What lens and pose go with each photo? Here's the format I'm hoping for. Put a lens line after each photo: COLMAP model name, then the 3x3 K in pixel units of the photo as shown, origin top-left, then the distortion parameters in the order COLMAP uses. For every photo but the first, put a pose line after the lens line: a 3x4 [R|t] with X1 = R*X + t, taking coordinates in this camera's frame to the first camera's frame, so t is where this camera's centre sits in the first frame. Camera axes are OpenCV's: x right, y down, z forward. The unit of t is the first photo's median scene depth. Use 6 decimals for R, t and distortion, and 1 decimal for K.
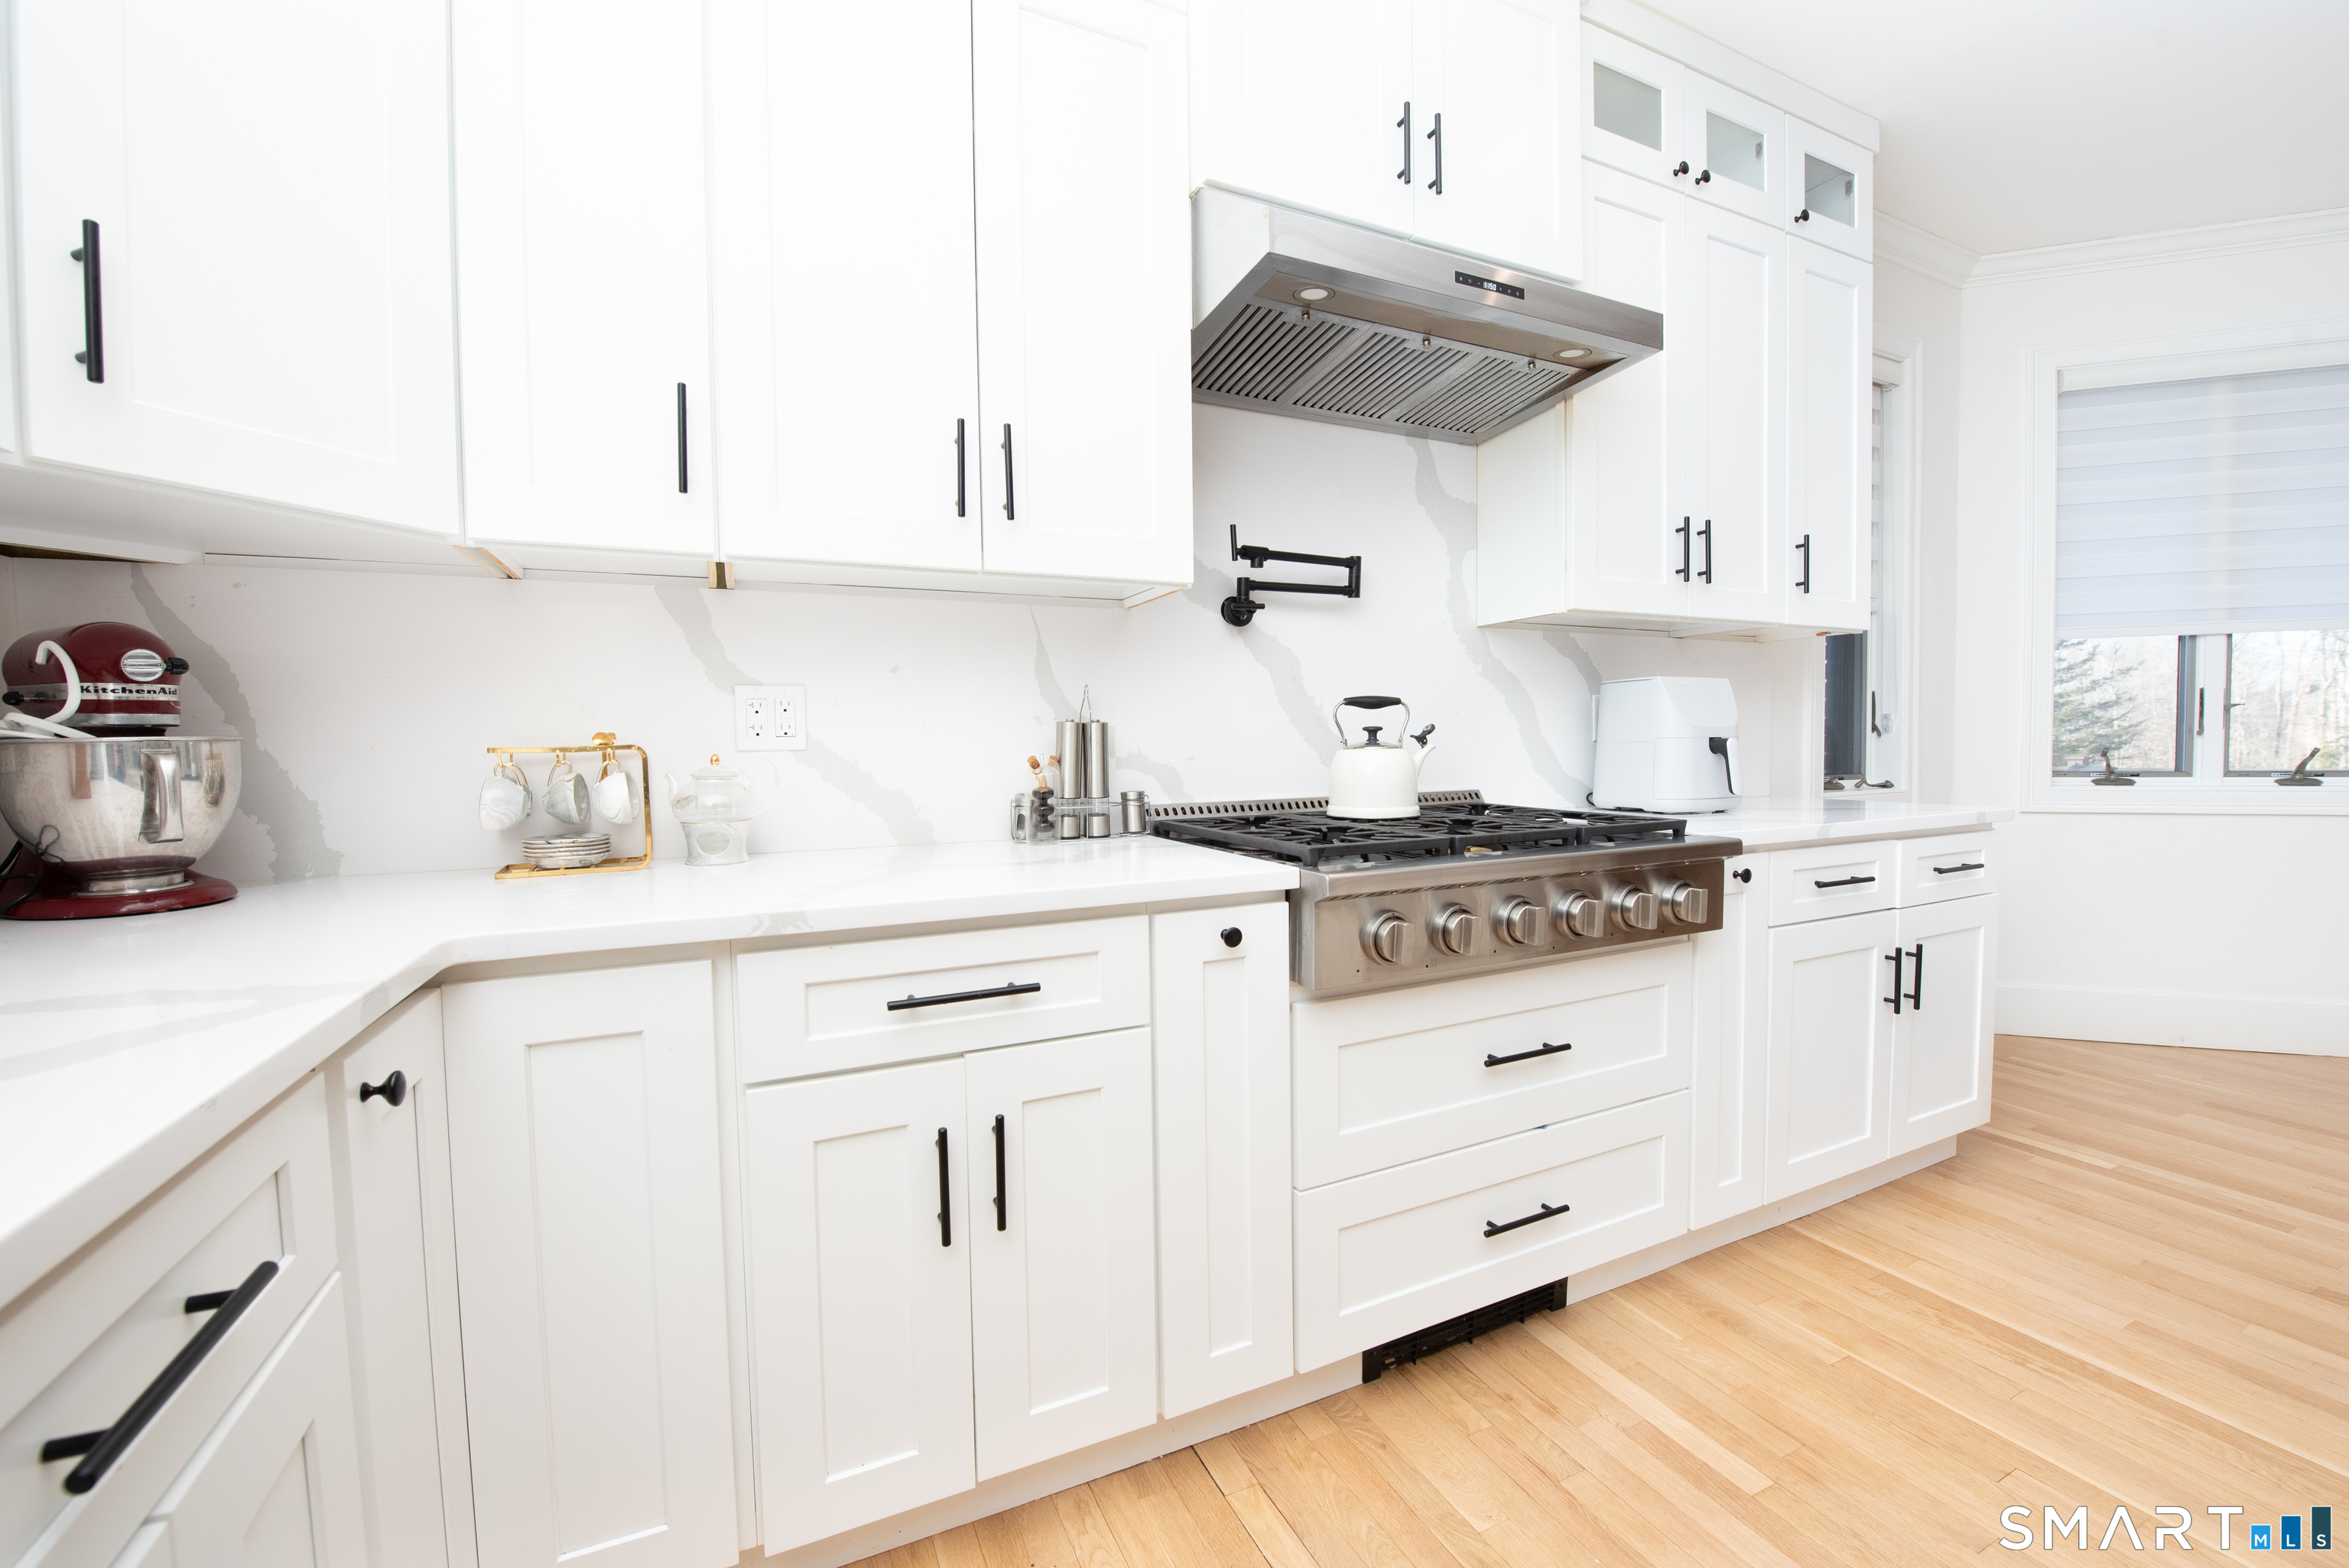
lens RADIAL K [[954.2, 0, 1174.5], [0, 954.2, 784.0], [0, 0, 1]] dist [-0.013224, -0.000290]
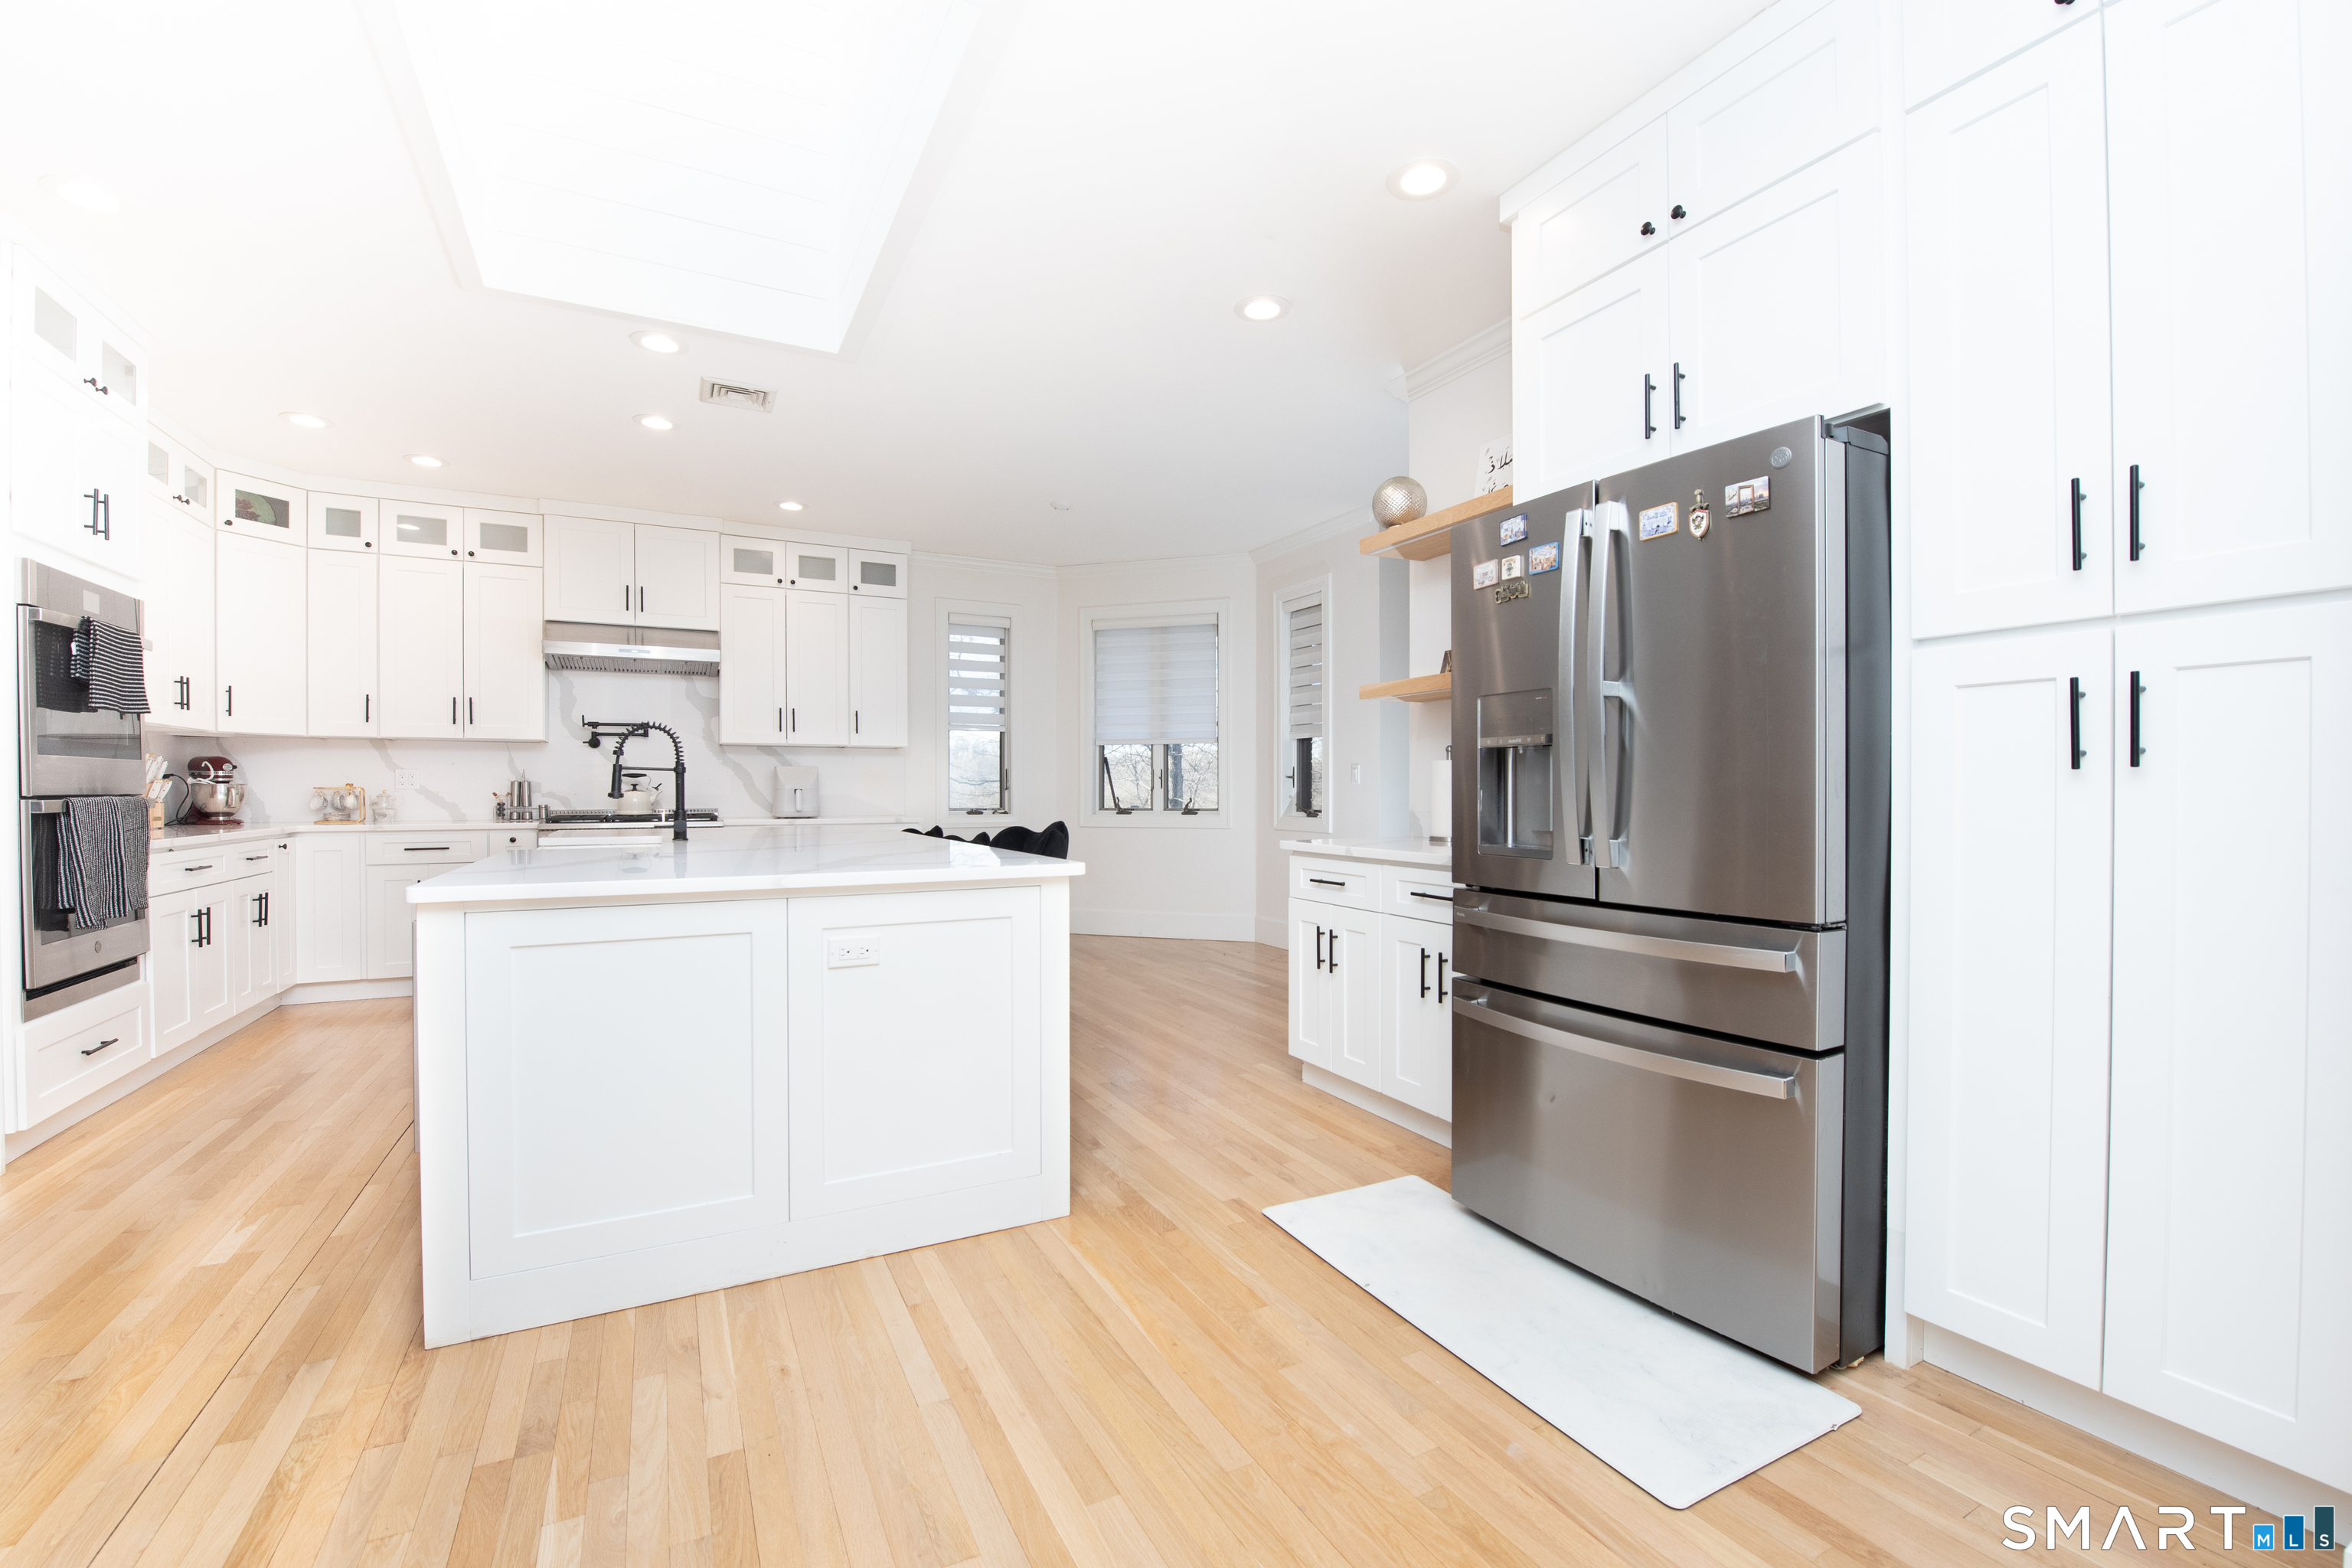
lens RADIAL K [[990.2, 0, 1176.0], [0, 990.2, 784.0], [0, 0, 1]] dist [-0.010636, -0.000063]
pose [[0.999453, 0.011644, 0.030969, 2.140865], [-0.009974, 0.998516, -0.053531, 0.102800], [-0.031546, 0.053192, 0.998086, -2.491217]]
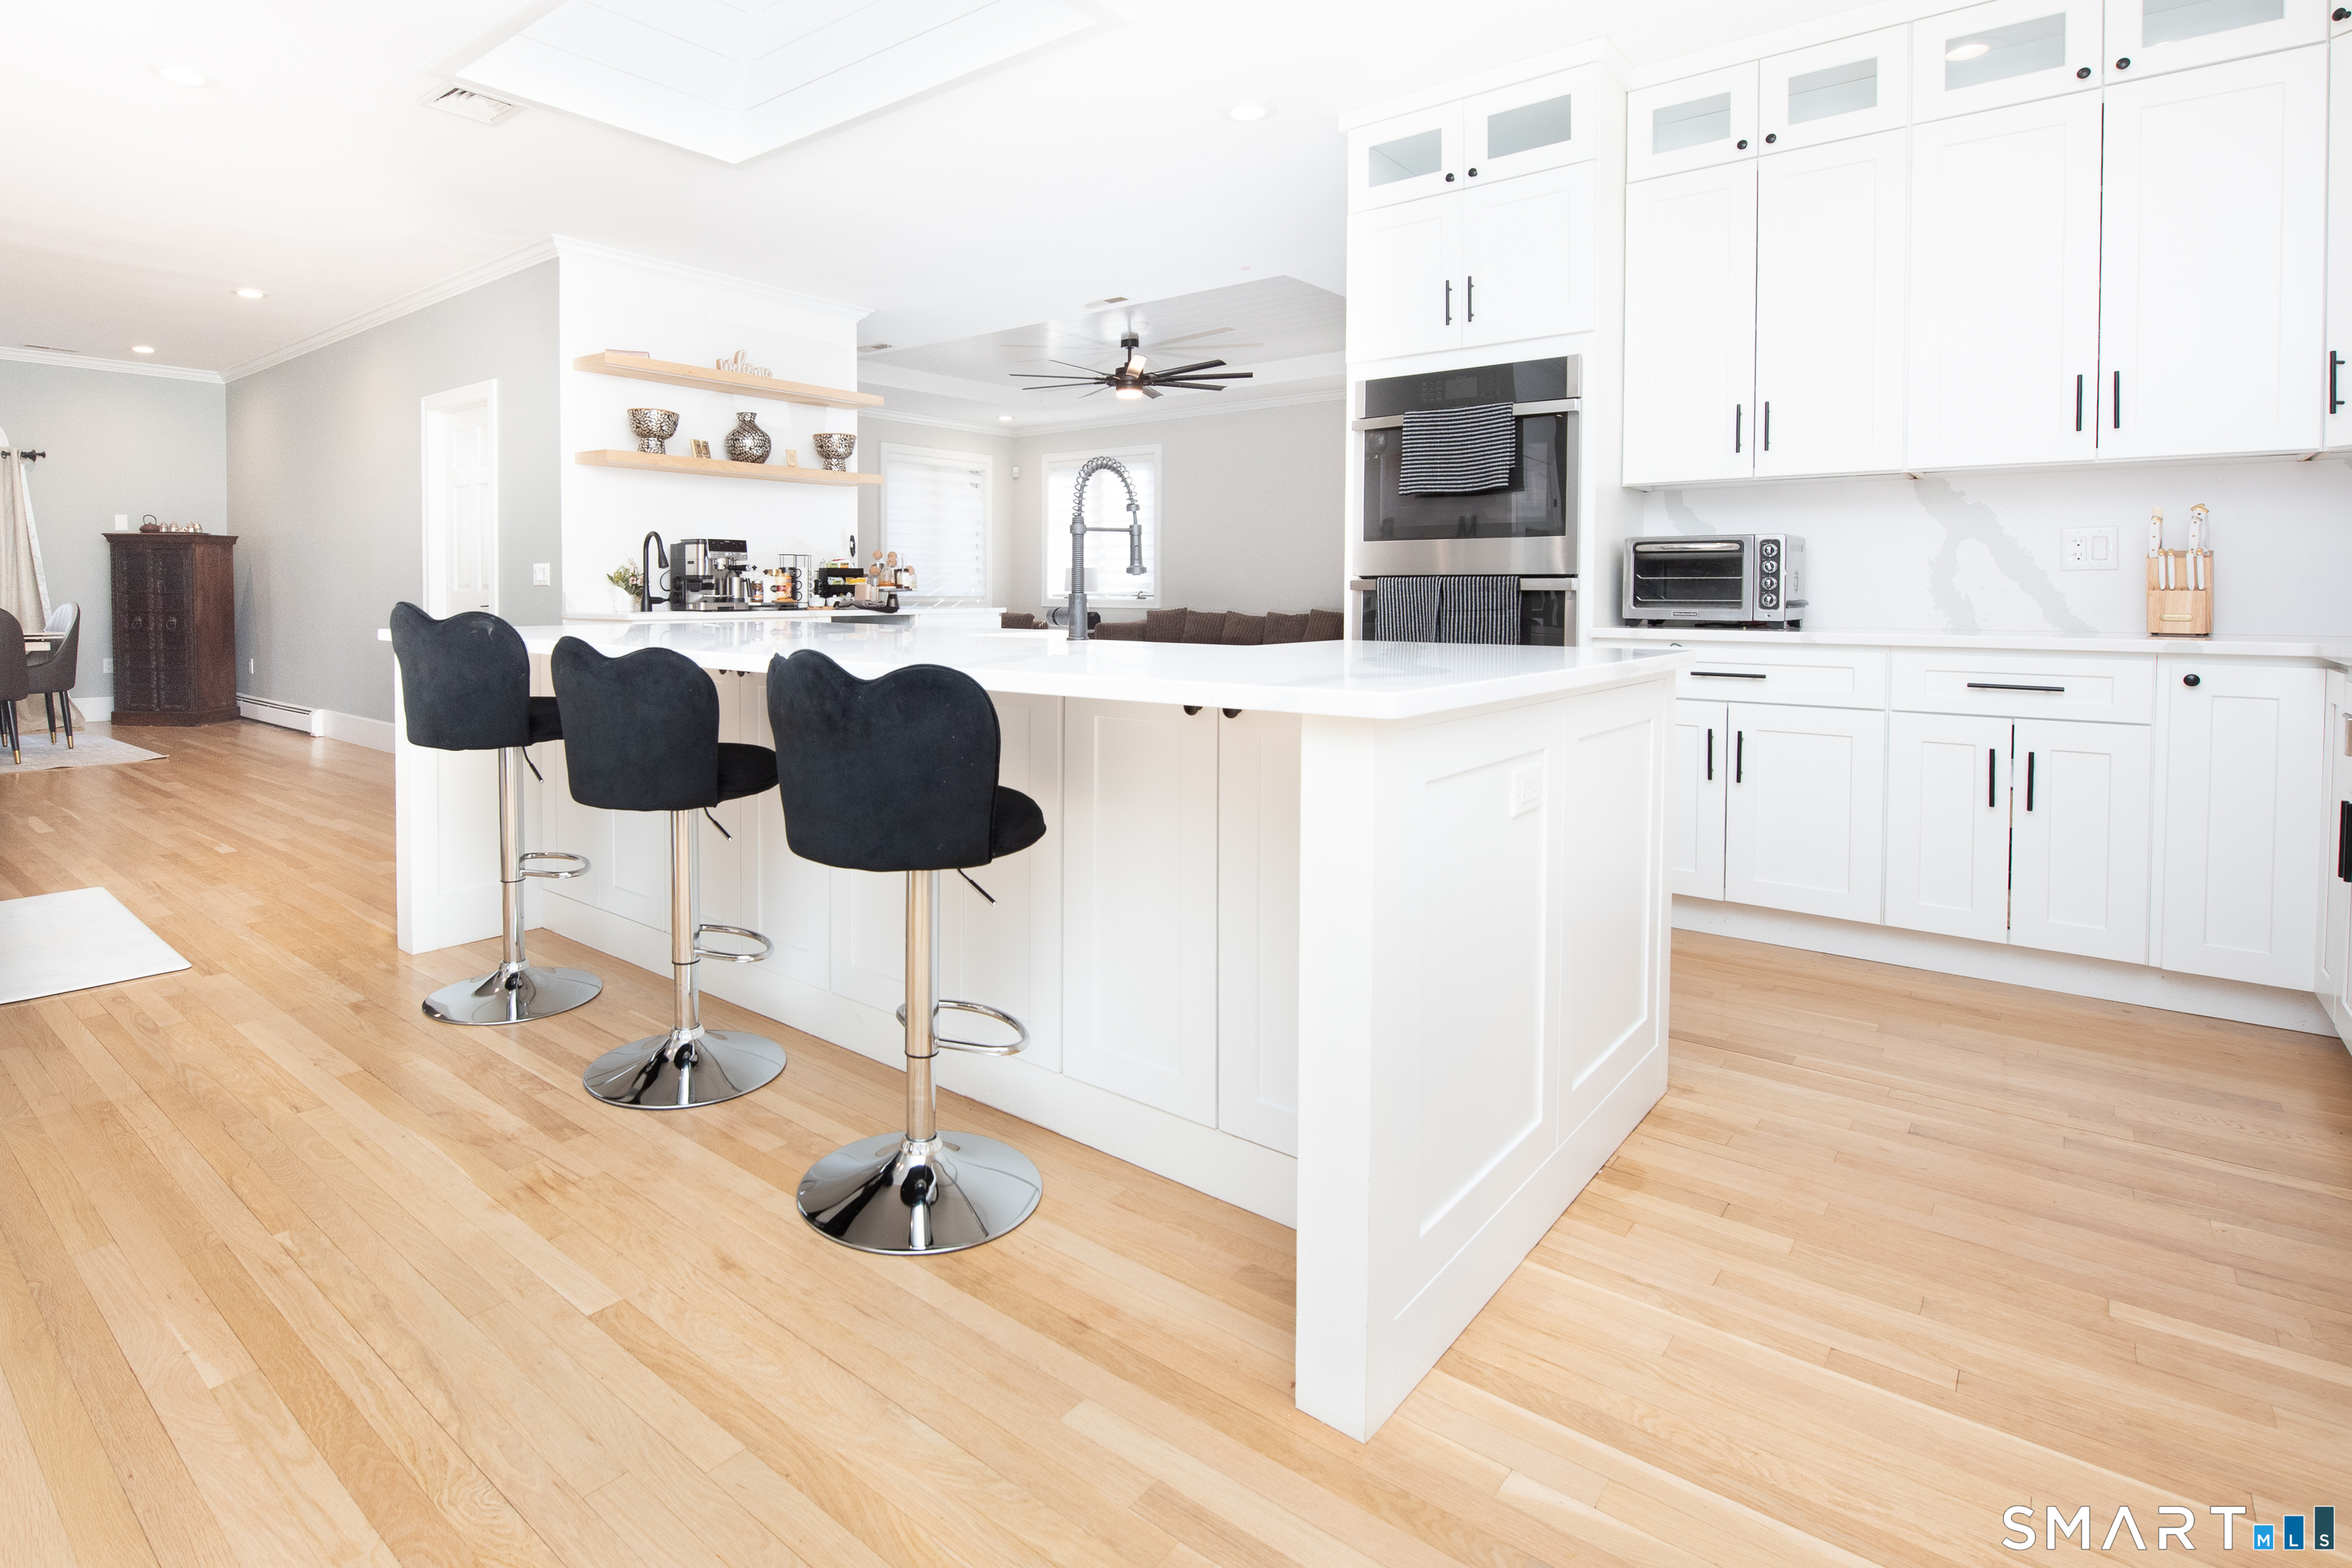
lens RADIAL K [[1188.0, 0, 1035.9], [0, 1188.0, 610.0], [0, 0, 1]] dist [-0.007027, -0.001989]
pose [[-0.921279, 0.015159, -0.388606, 1.797565], [-0.011239, 0.997785, 0.065567, -0.034958], [0.388740, 0.064773, -0.919068, 1.390212]]
